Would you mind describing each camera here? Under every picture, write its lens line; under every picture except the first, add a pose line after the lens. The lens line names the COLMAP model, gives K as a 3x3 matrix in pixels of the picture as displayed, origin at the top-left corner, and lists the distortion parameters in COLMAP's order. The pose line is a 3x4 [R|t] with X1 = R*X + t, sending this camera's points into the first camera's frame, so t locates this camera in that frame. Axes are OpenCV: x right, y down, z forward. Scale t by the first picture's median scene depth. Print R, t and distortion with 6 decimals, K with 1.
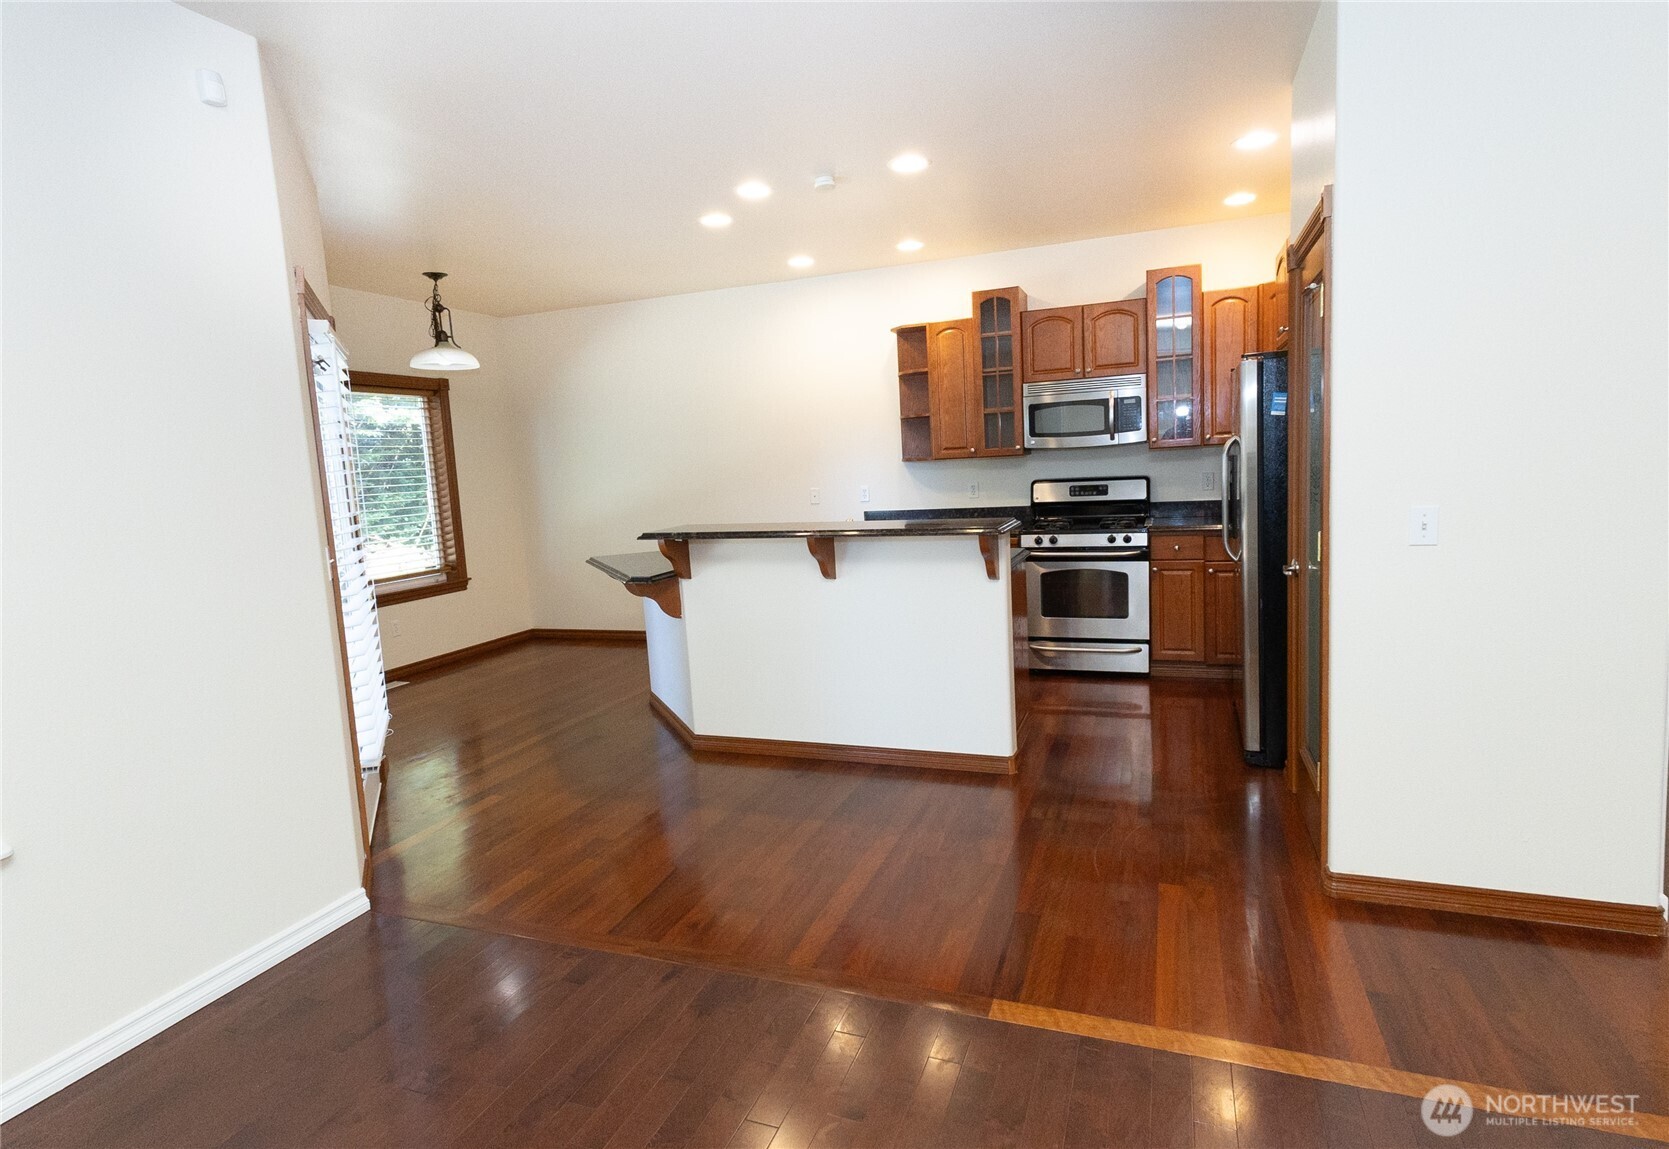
lens RADIAL K [[893.9, 0, 806.1], [0, 893.9, 570.5], [0, 0, 1]] dist [-0.000264, -0.000025]
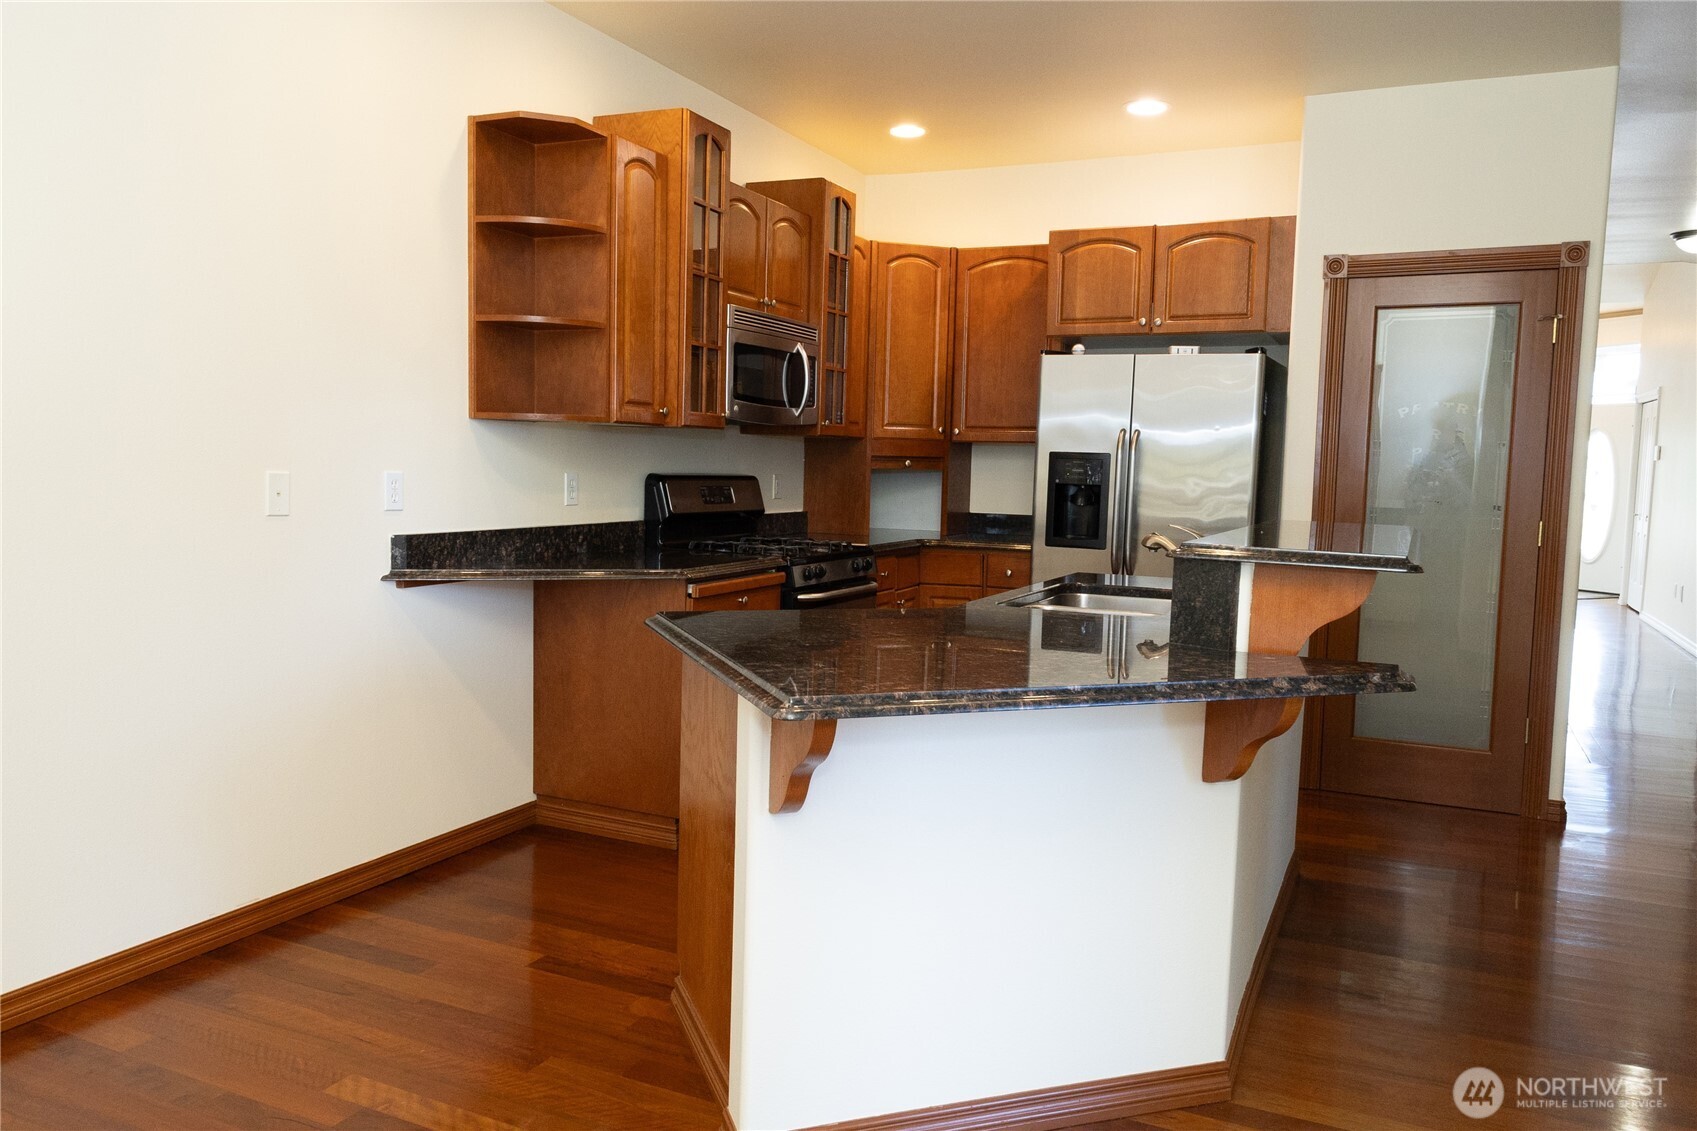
lens RADIAL K [[1223.4, 0, 848.5], [0, 1223.4, 565.5], [0, 0, 1]] dist [0.013632, 0.002592]
pose [[0.056822, -0.032535, 0.997854, -0.531186], [0.092067, 0.995381, 0.027212, -0.057203], [-0.994130, 0.090323, 0.059555, 0.887193]]
